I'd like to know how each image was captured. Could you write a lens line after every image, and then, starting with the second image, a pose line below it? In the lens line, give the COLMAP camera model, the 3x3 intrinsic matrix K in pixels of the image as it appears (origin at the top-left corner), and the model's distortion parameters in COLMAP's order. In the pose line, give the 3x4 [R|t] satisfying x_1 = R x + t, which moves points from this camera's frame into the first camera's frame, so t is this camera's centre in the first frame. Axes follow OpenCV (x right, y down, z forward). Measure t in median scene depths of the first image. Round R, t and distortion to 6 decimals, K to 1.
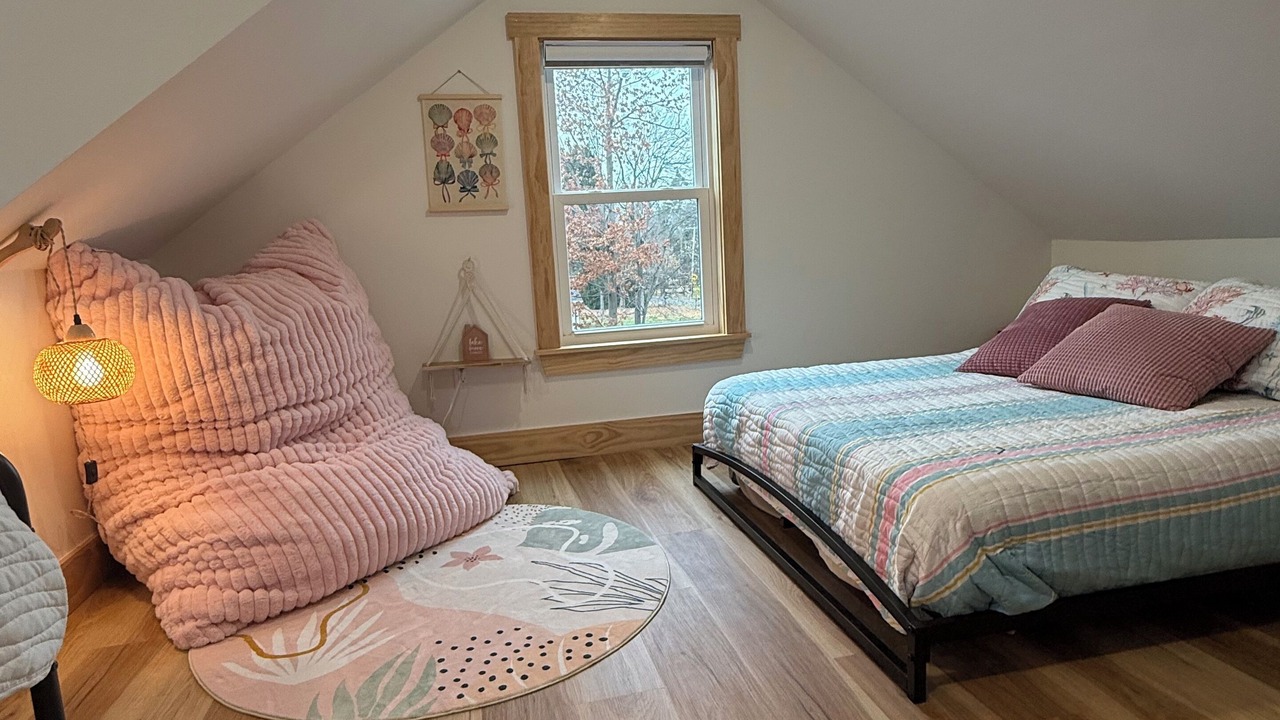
lens RADIAL K [[763.1, 0, 640.0], [0, 763.1, 360.0], [0, 0, 1]] dist [0.001427, 0.001319]
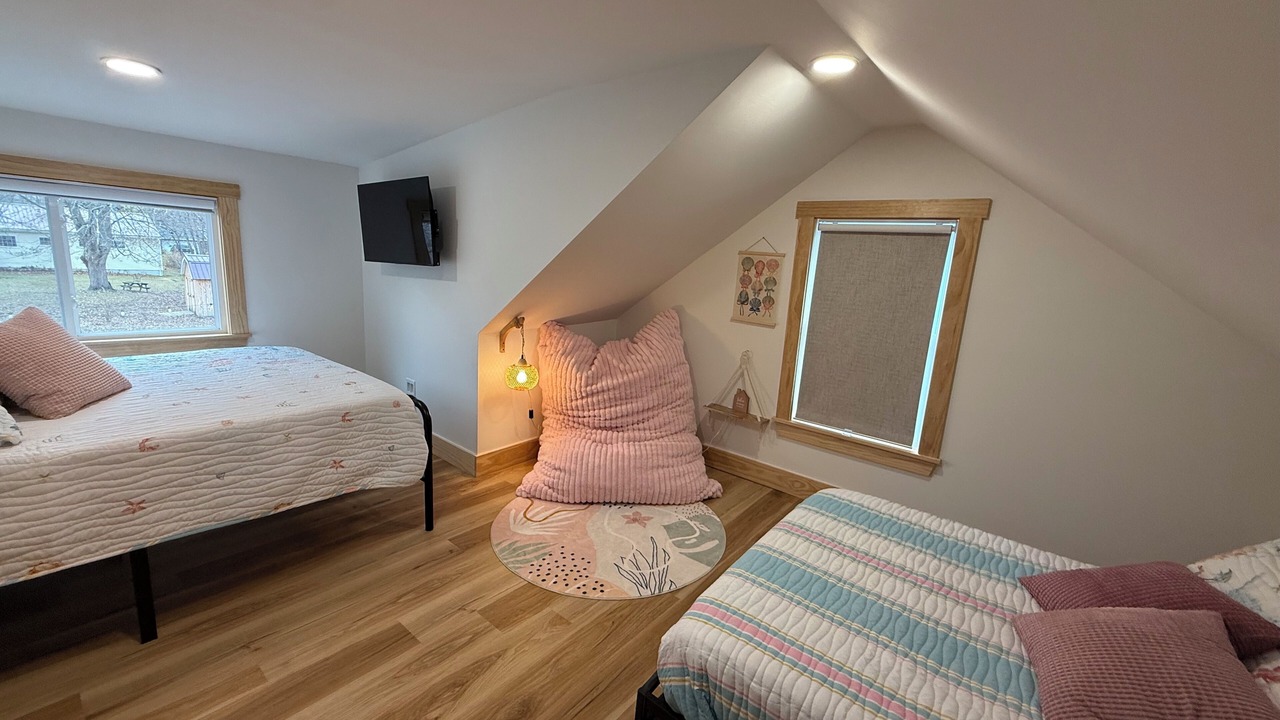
lens RADIAL K [[509.4, 0, 640.0], [0, 509.4, 360.0], [0, 0, 1]] dist [0.001454, 0.000122]
pose [[0.606977, 0.242393, -0.756852, 0.475545], [-0.217241, 0.966685, 0.135374, -0.215738], [0.764451, 0.082251, 0.639413, 0.133173]]
